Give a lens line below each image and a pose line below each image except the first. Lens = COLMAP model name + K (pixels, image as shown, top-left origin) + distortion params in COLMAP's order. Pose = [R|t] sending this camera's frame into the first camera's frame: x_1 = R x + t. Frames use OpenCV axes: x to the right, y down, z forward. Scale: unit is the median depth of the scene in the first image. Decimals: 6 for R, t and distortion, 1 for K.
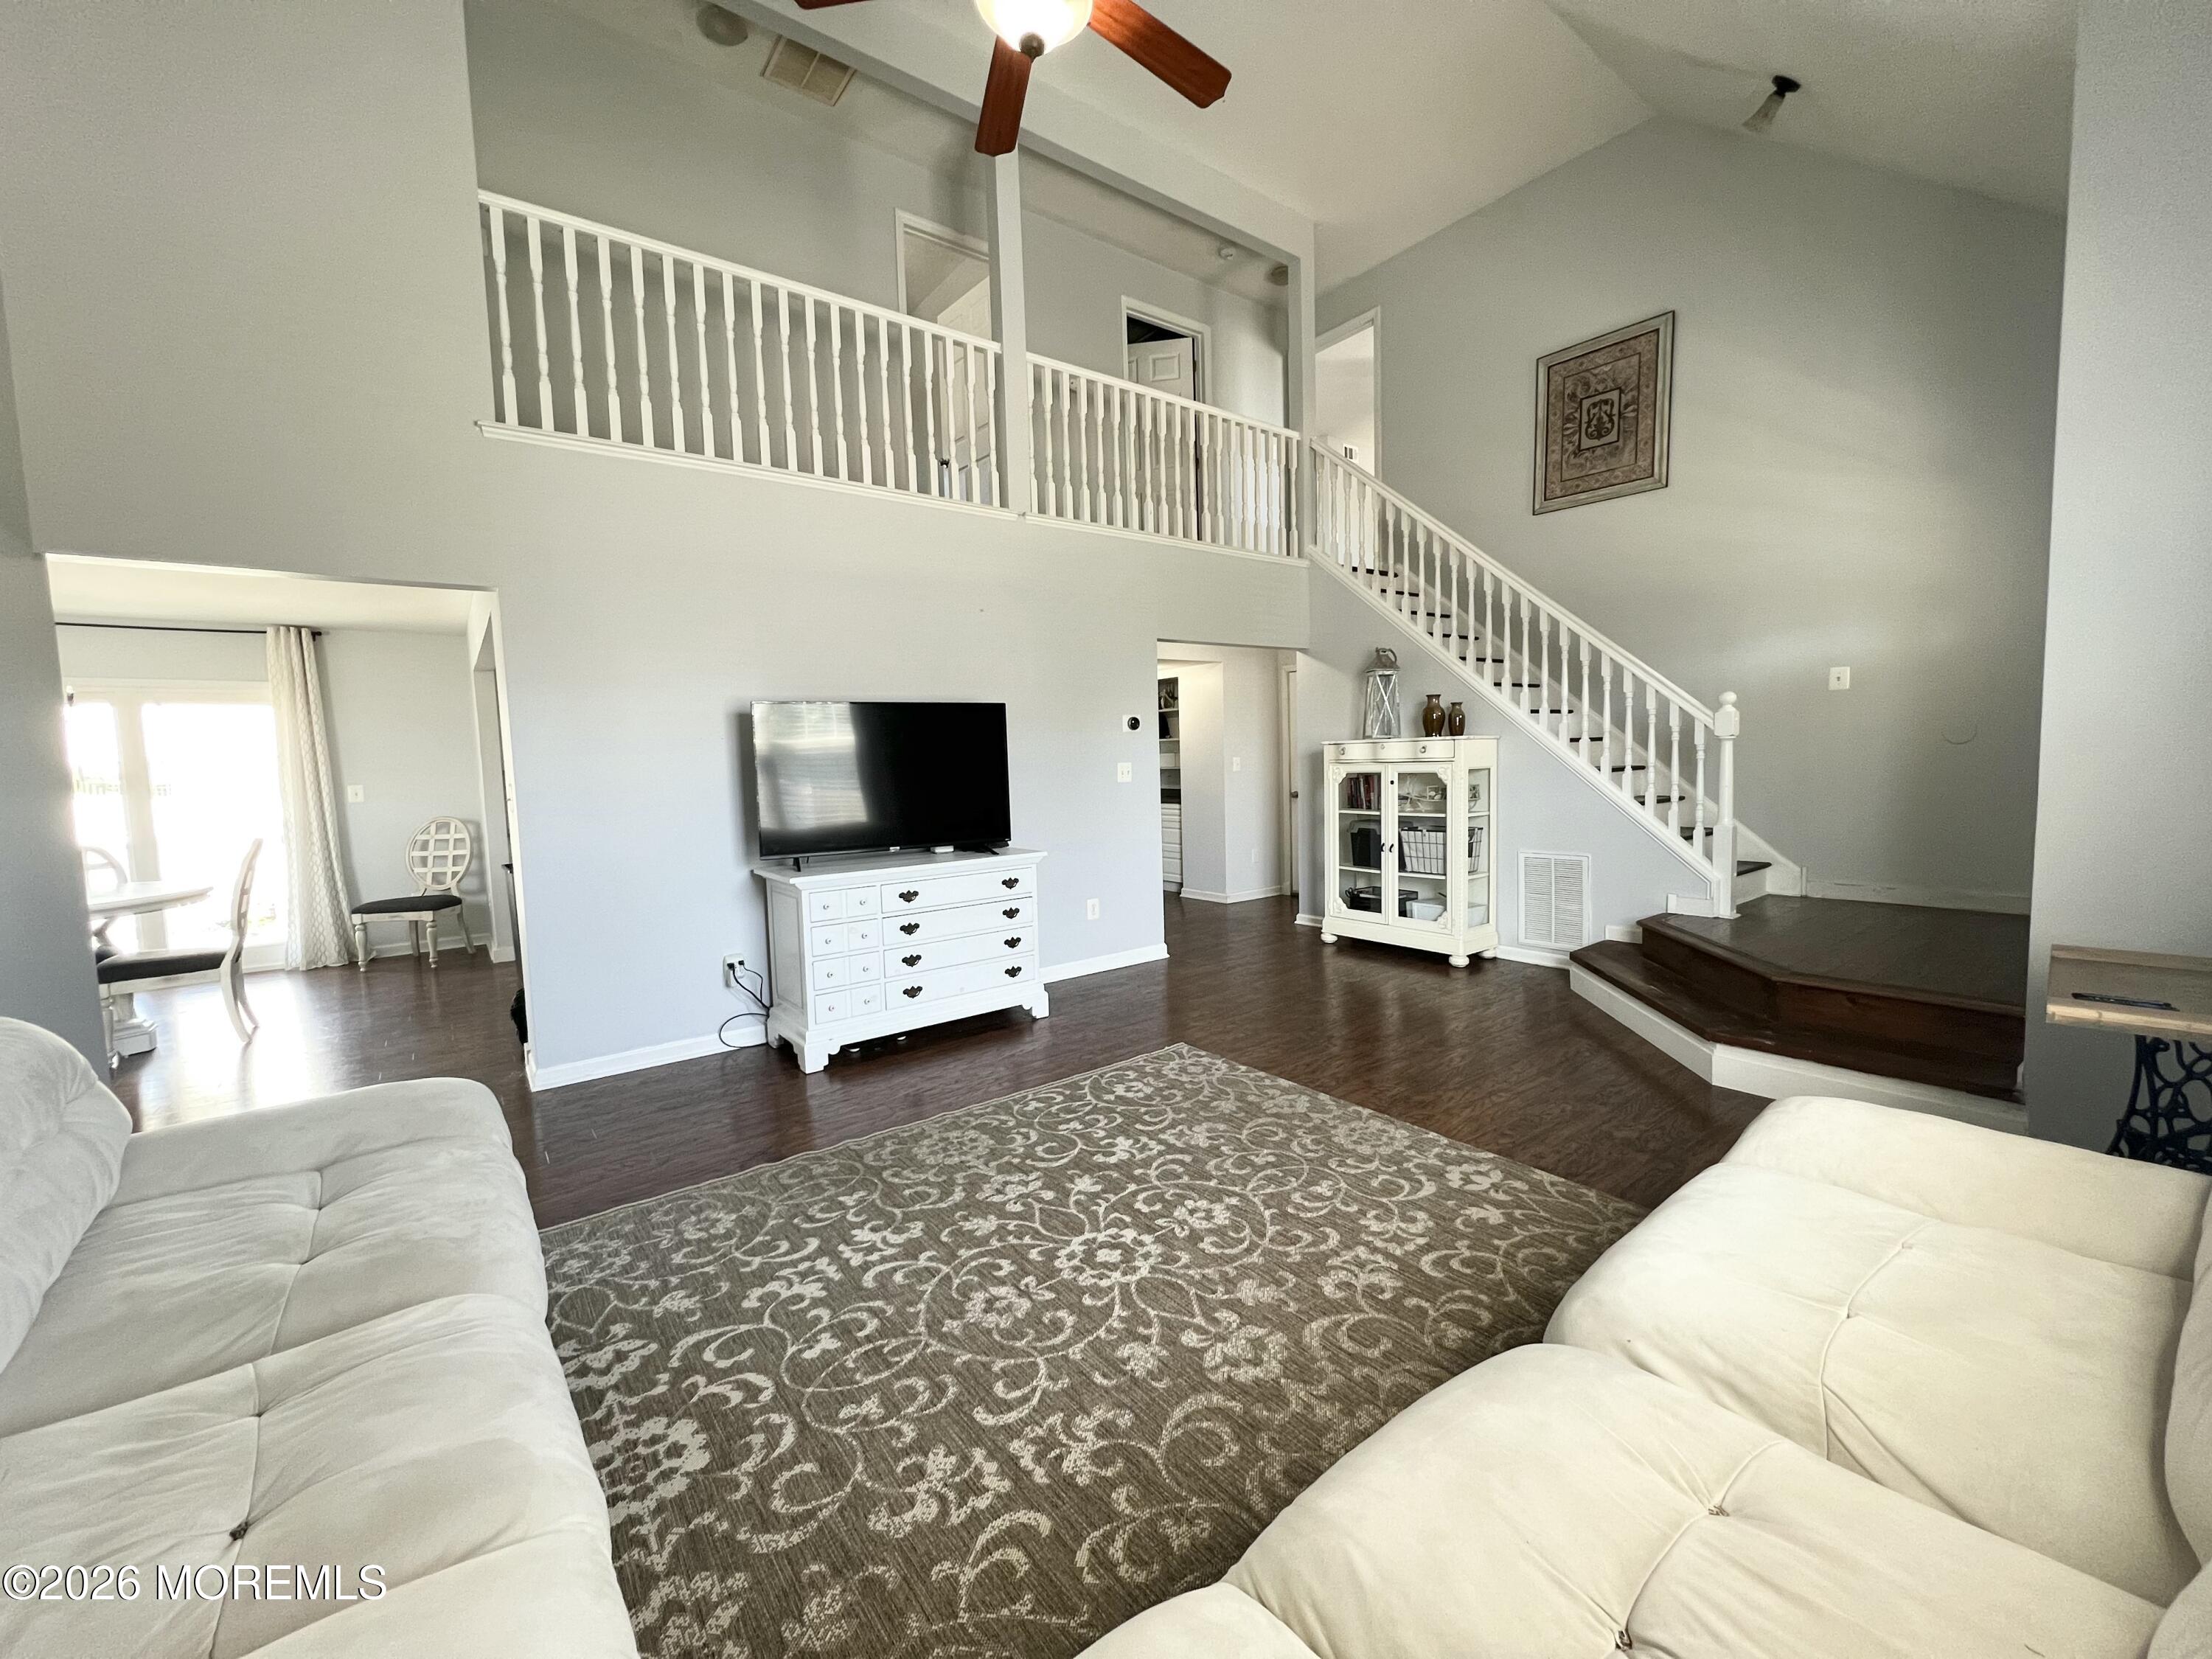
lens RADIAL K [[881.7, 0, 1098.6], [0, 881.7, 829.2], [0, 0, 1]] dist [0.001821, 0.000167]
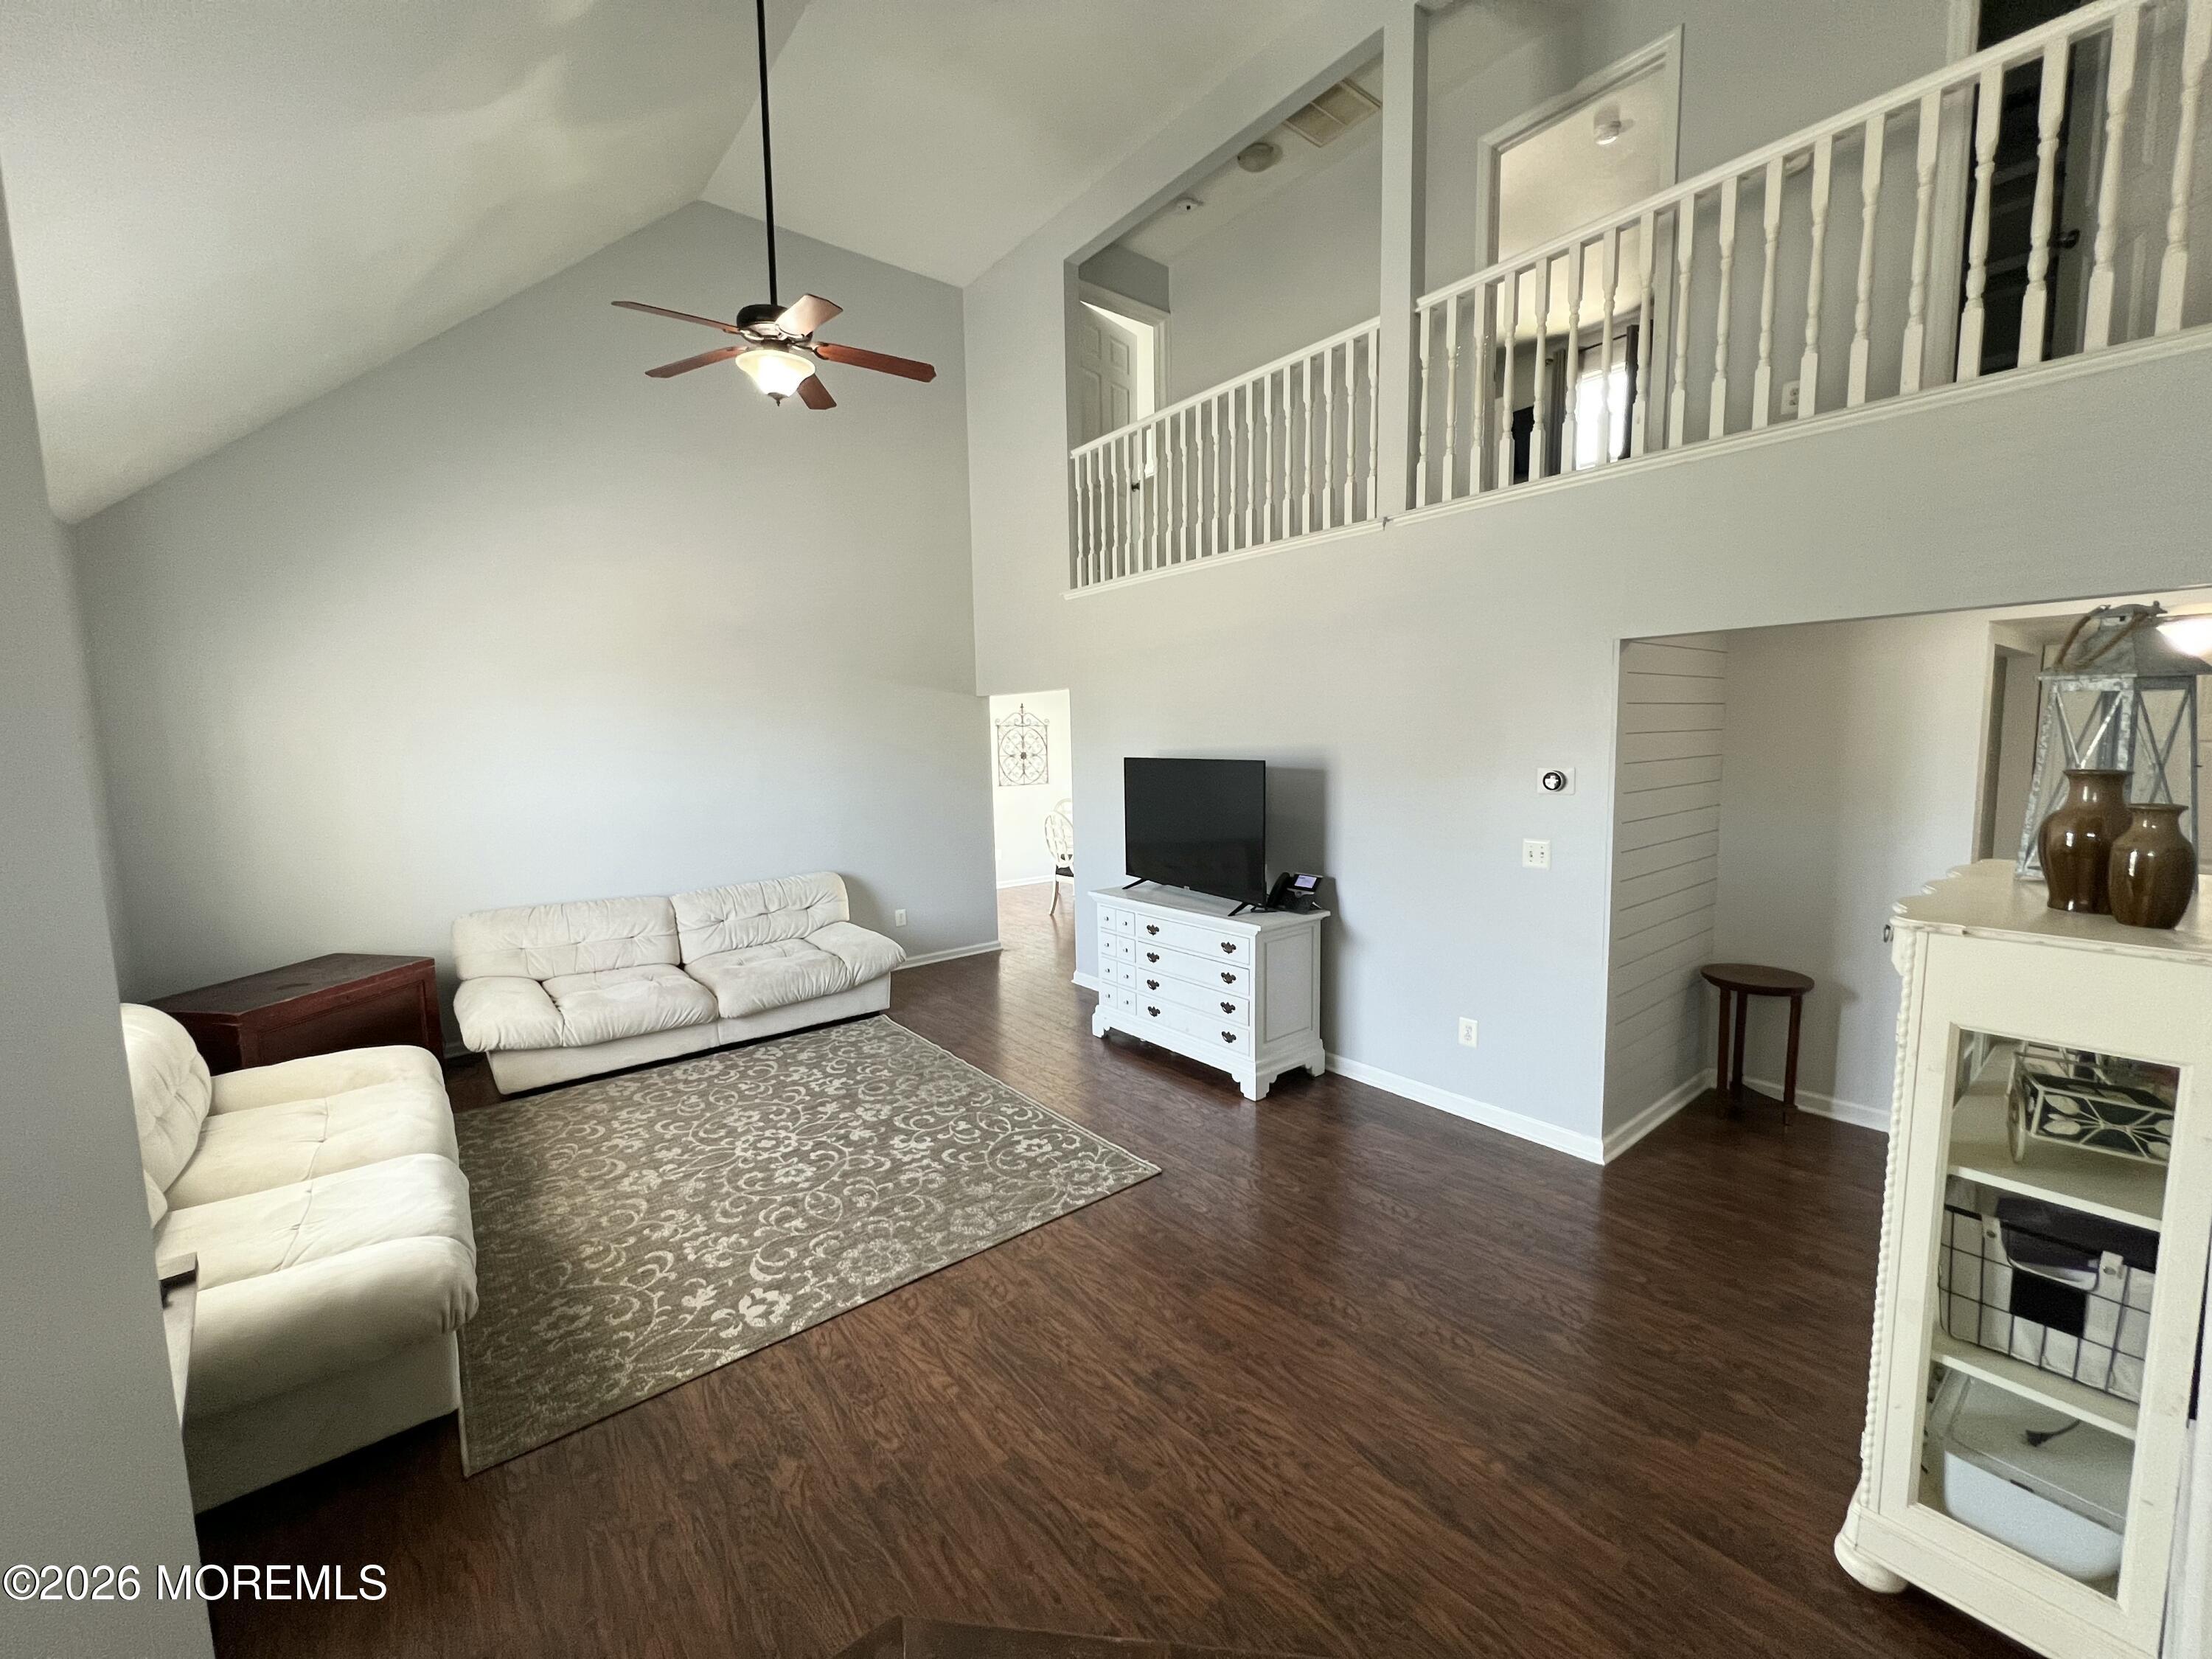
lens RADIAL K [[881.7, 0, 1095.8], [0, 881.7, 831.1], [0, 0, 1]] dist [0.001821, 0.000167]
pose [[0.023921, 0.139766, -0.989896, 1.288910], [-0.058593, 0.988673, 0.138177, -0.294422], [0.997995, 0.054696, 0.031840, 1.247147]]
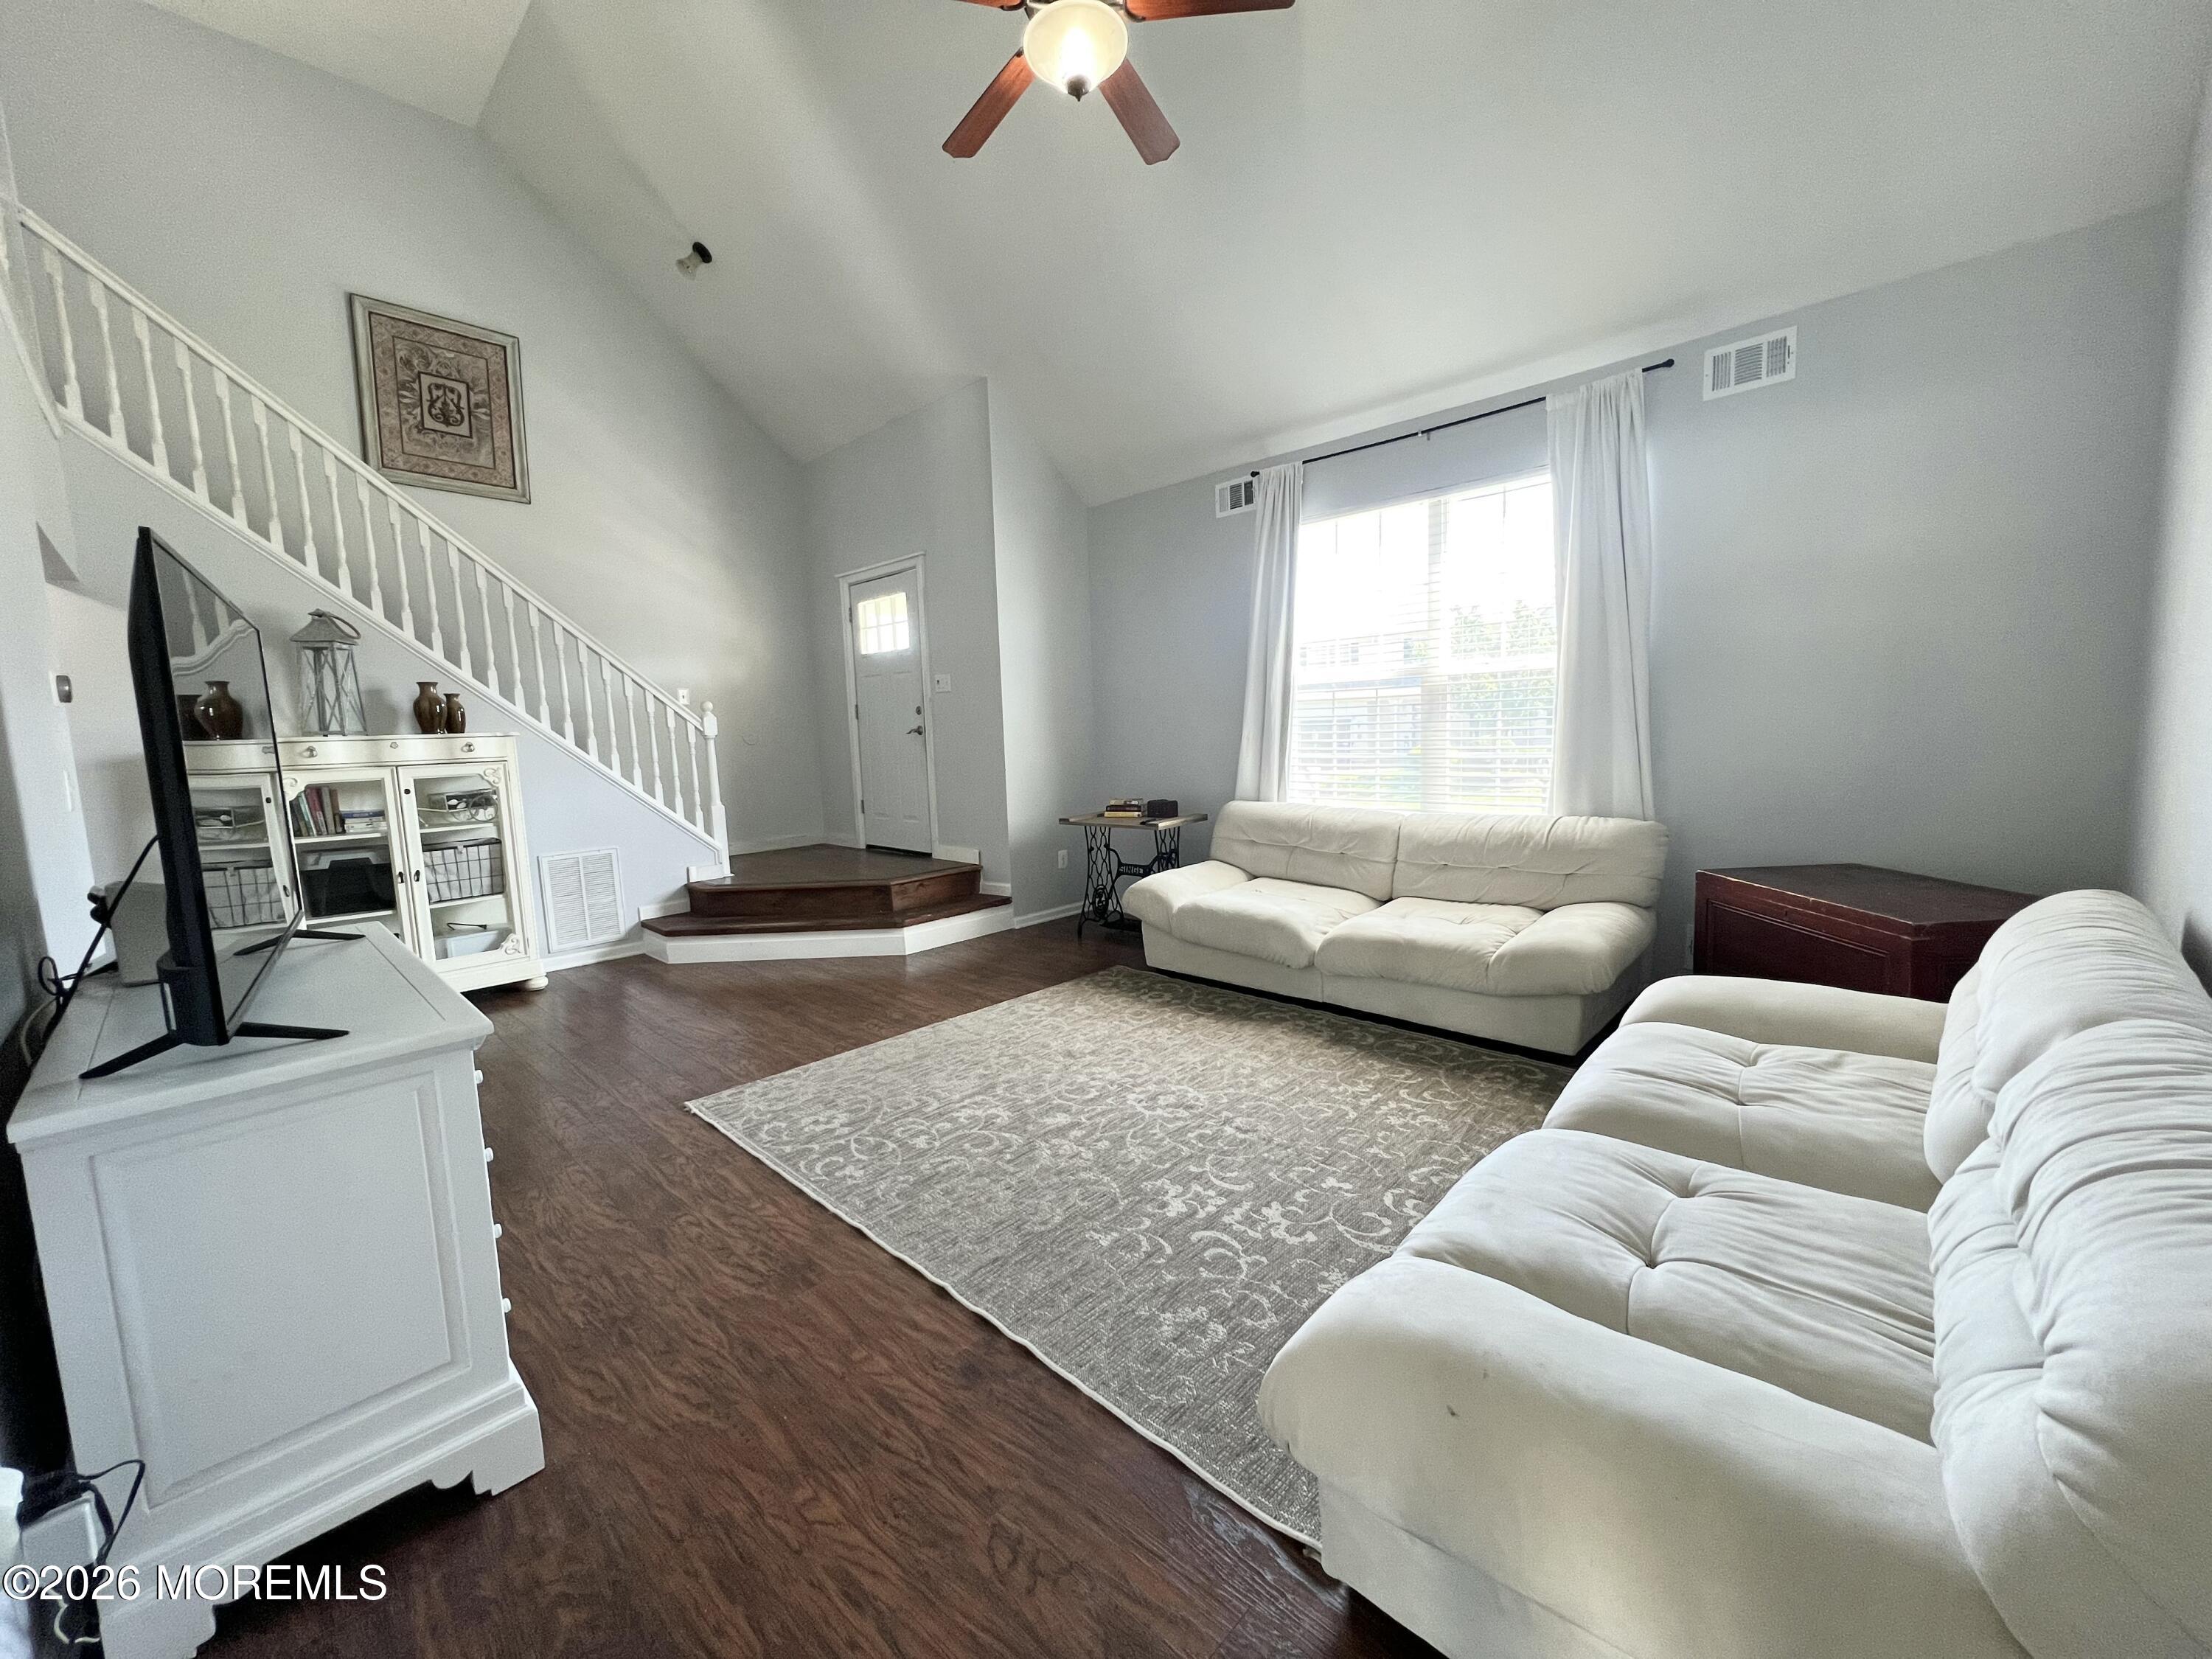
lens RADIAL K [[881.7, 0, 1097.0], [0, 881.7, 823.7], [0, 0, 1]] dist [0.001821, 0.000167]
pose [[-0.148384, -0.074462, 0.986122, -1.011267], [0.118616, 0.988622, 0.092499, -0.047792], [-0.981790, 0.130695, -0.137863, 1.001723]]
